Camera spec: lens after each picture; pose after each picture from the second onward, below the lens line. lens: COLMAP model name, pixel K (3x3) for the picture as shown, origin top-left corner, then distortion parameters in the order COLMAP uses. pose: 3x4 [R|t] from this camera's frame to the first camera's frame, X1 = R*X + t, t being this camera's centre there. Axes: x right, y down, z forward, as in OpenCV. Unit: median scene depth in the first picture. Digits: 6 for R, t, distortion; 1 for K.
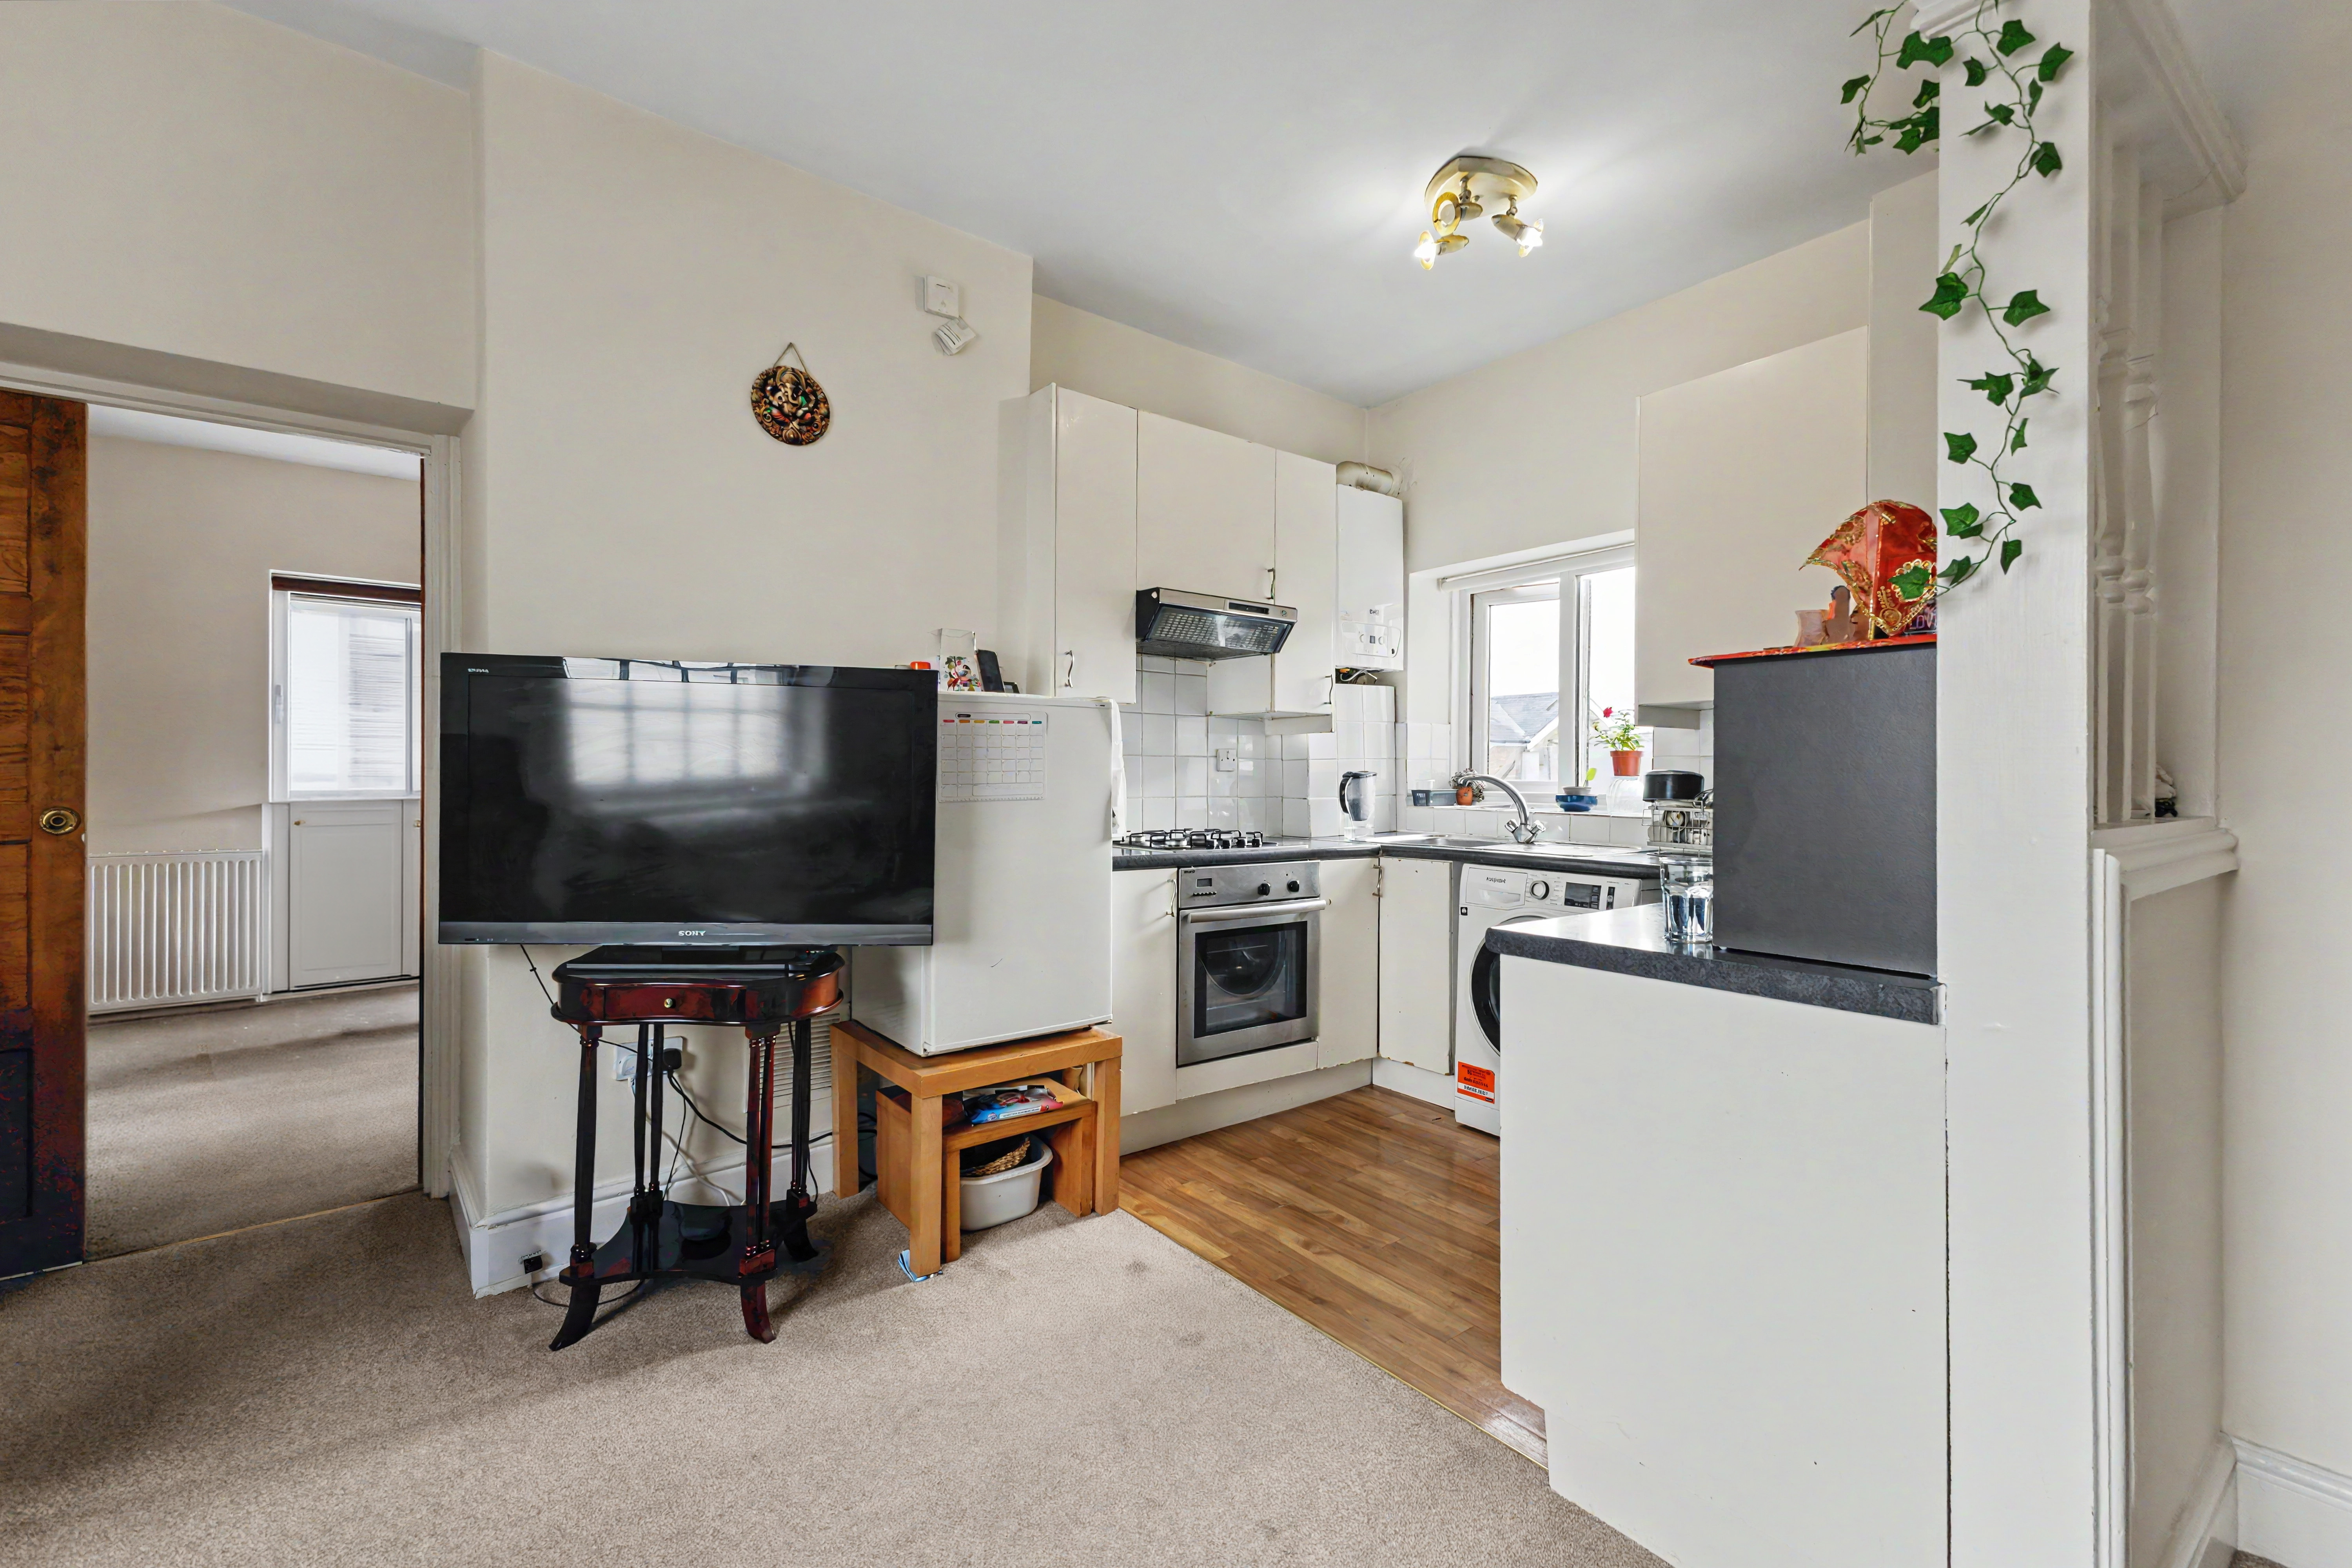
lens RADIAL K [[1033.6, 0, 1176.5], [0, 1033.6, 778.4], [0, 0, 1]] dist [0.014687, -0.000051]
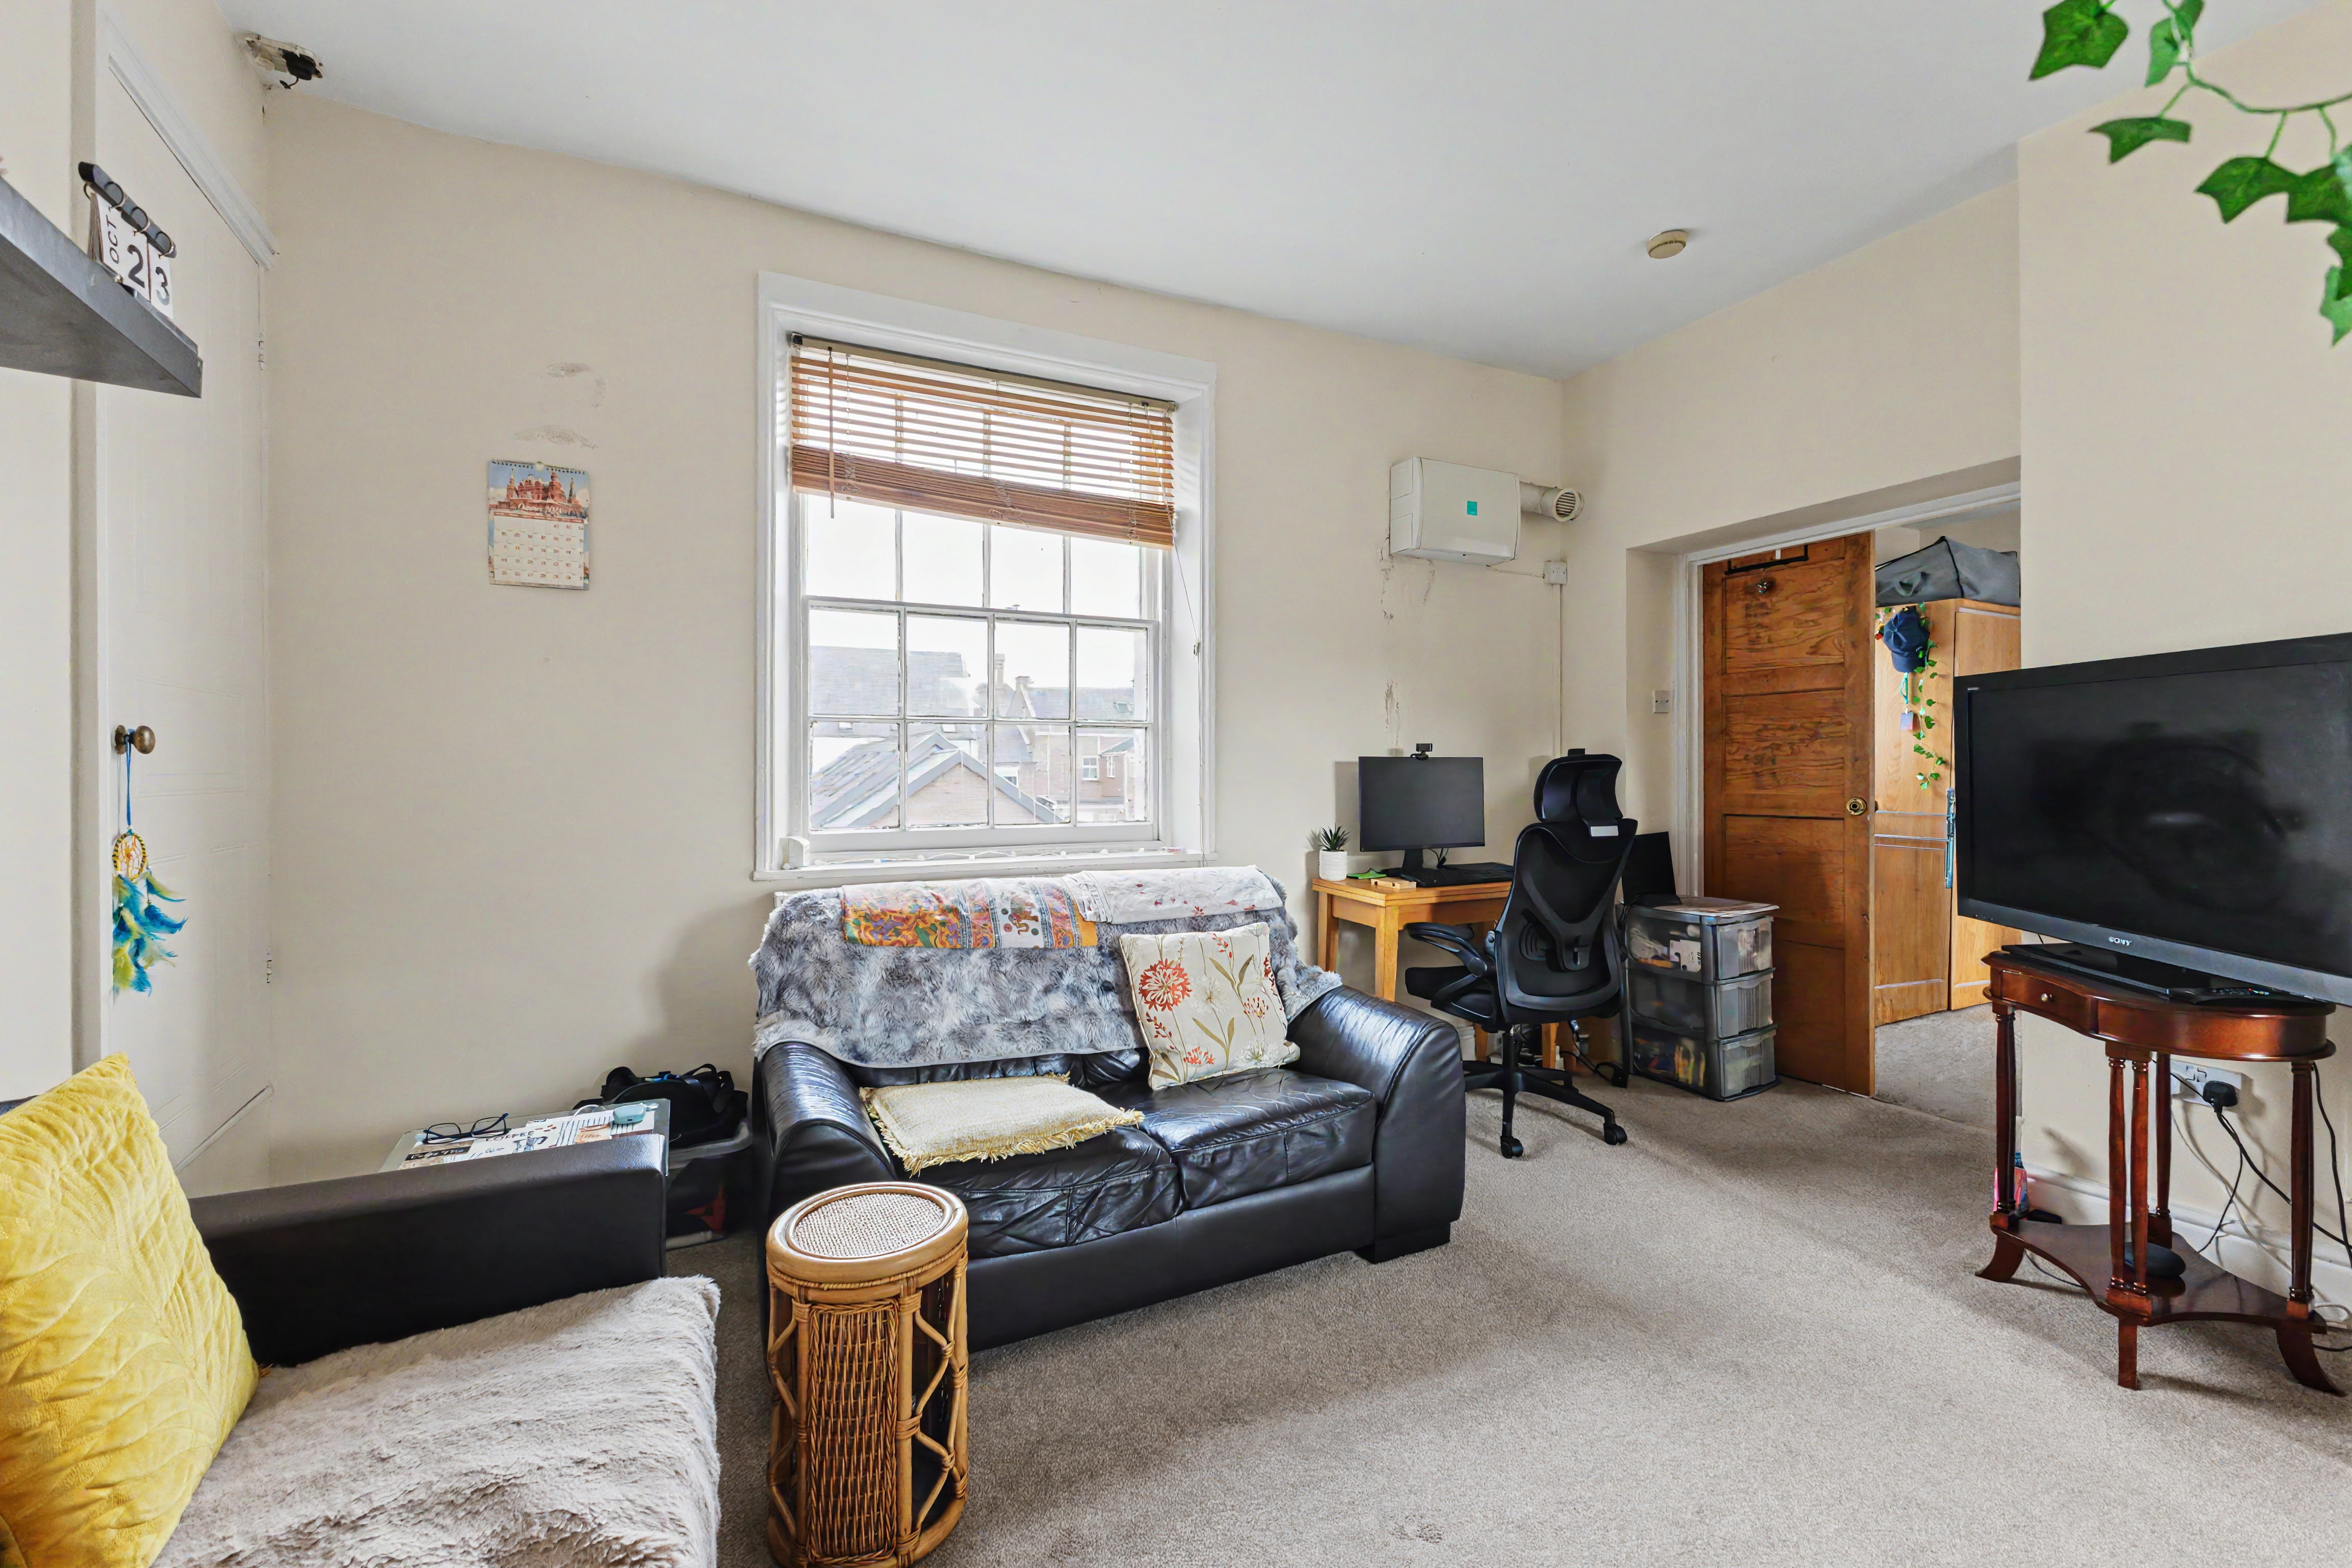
lens RADIAL K [[1033.6, 0, 1190.0], [0, 1033.6, 772.6], [0, 0, 1]] dist [0.014687, -0.000051]
pose [[-0.198636, -0.008163, -0.980039, 0.402854], [-0.003723, 0.999964, -0.007574, 0.003651], [0.980066, 0.002144, -0.198660, 0.214966]]
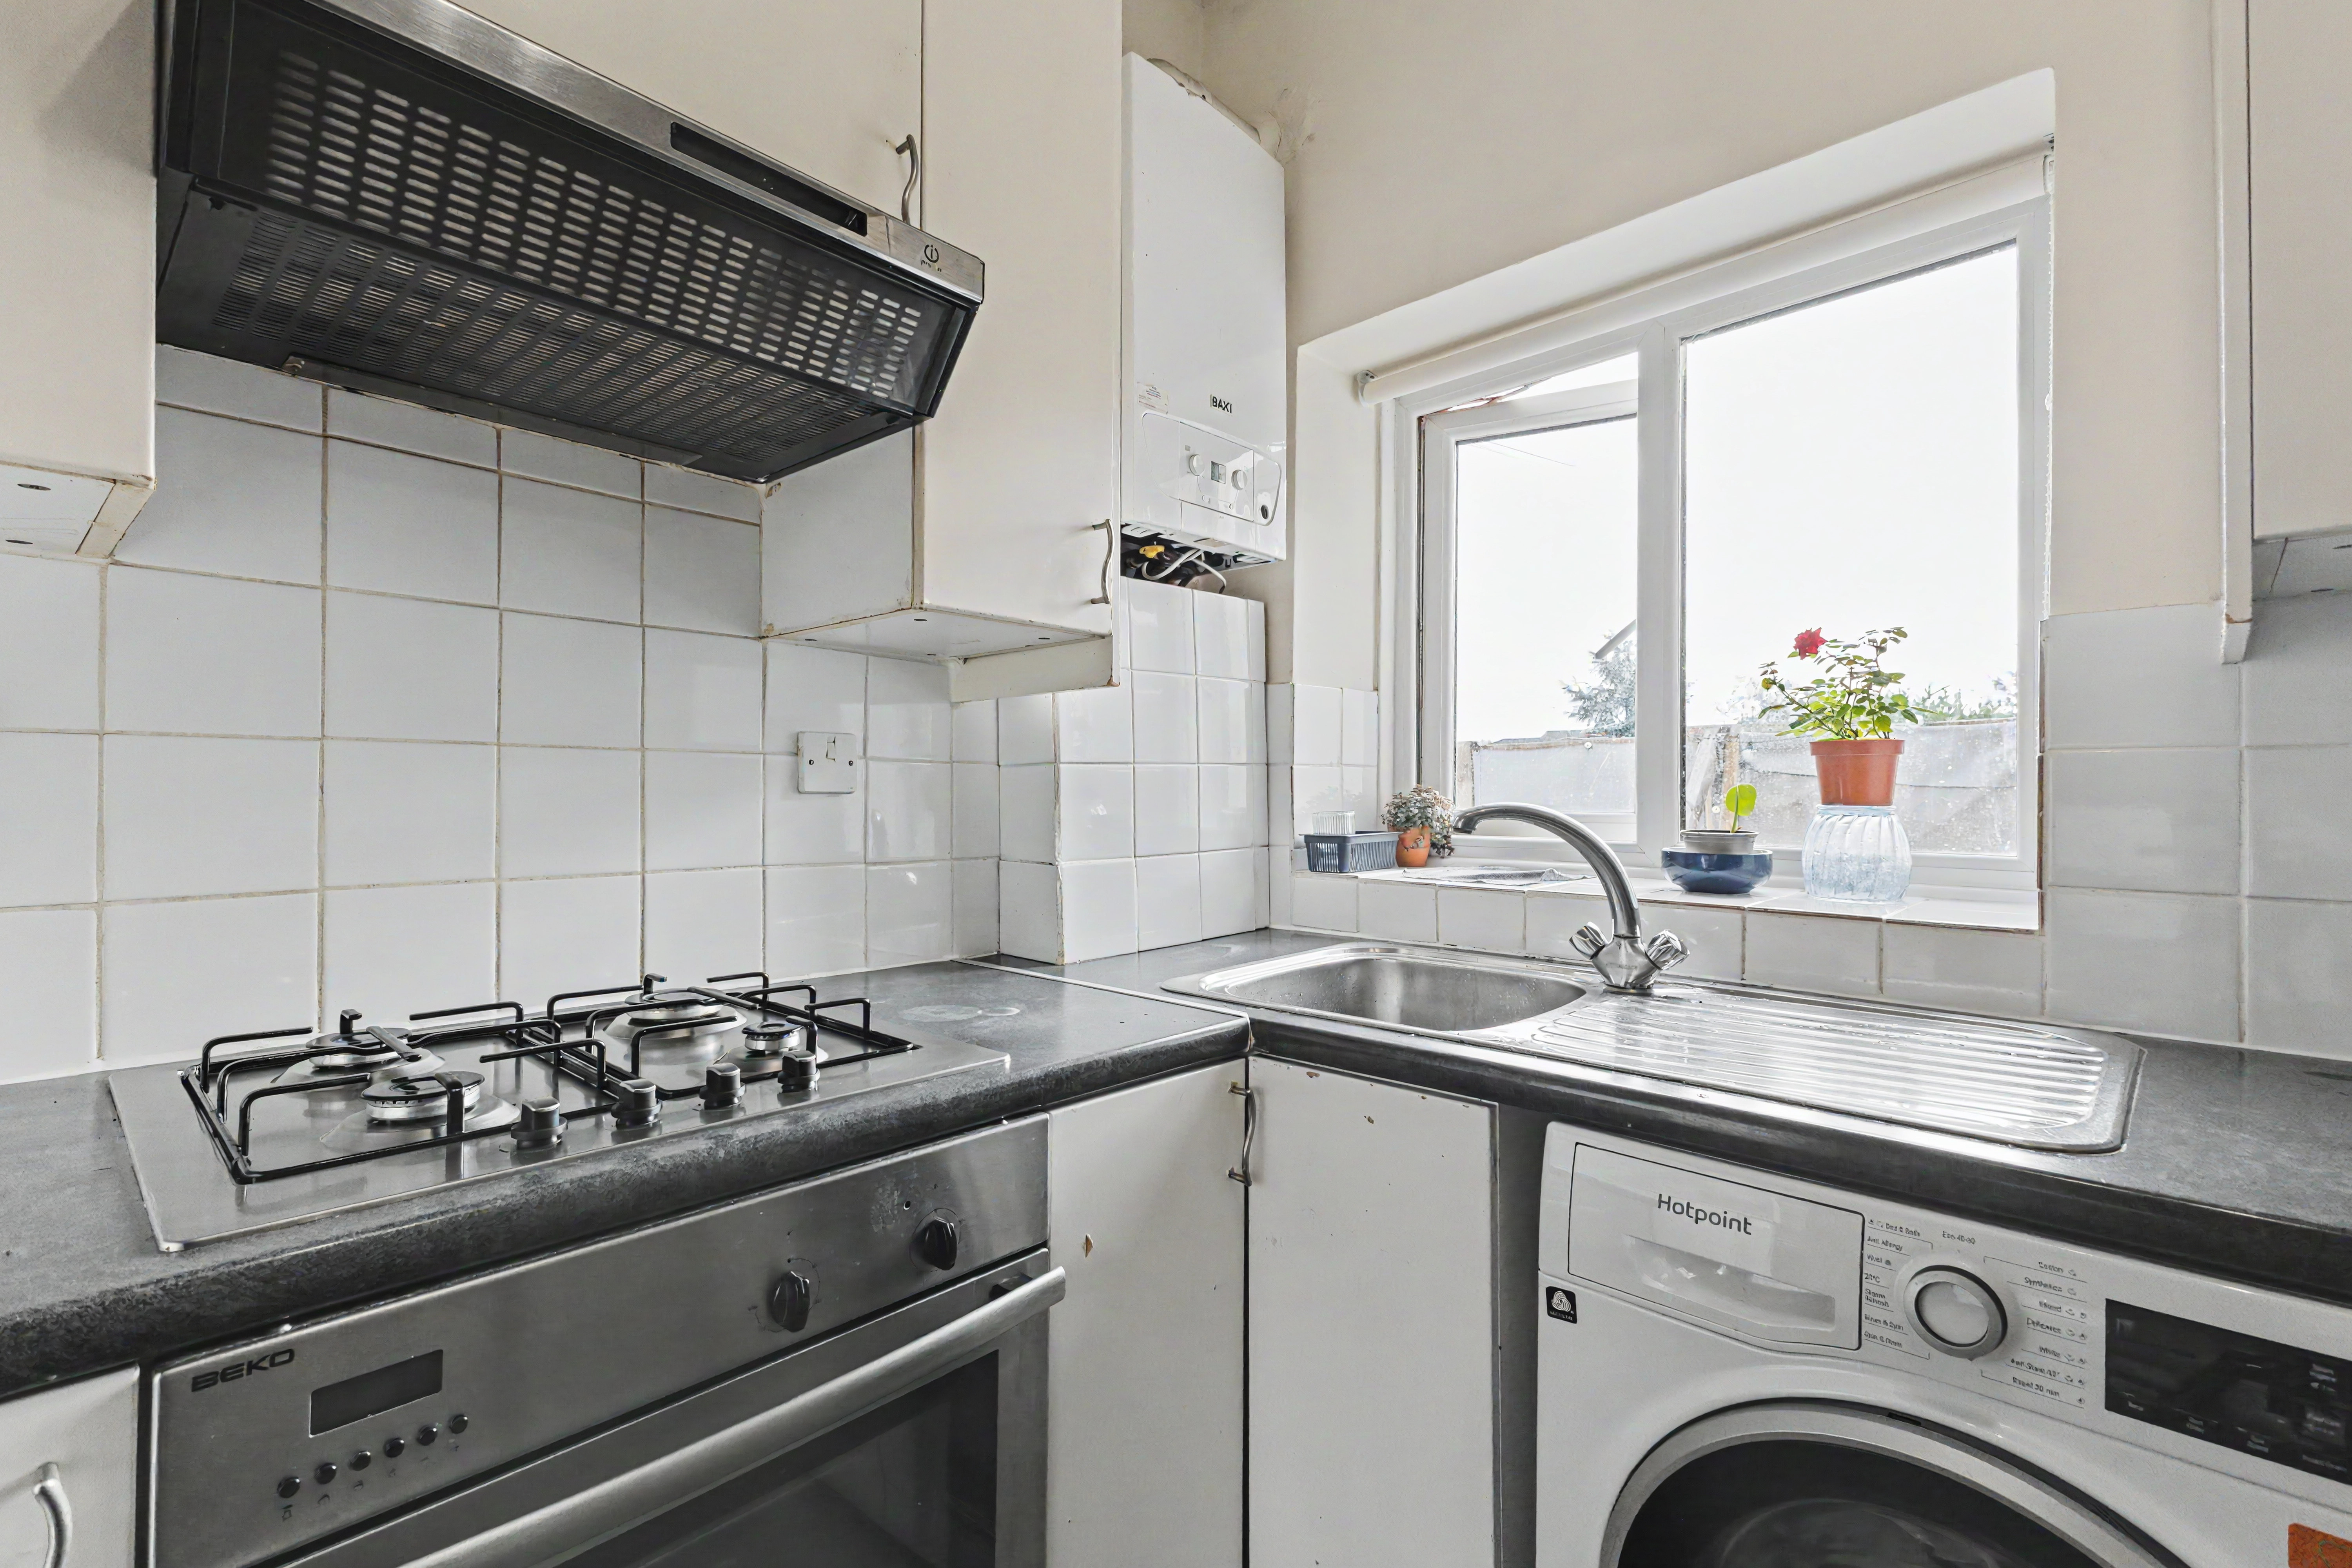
lens RADIAL K [[1033.6, 0, 1177.5], [0, 1033.6, 783.1], [0, 0, 1]] dist [0.014687, -0.000051]
pose [[0.986193, -0.000012, 0.165602, 0.121536], [0.002268, 0.999907, -0.013433, -0.006316], [-0.165586, 0.013623, 0.986101, 0.687770]]
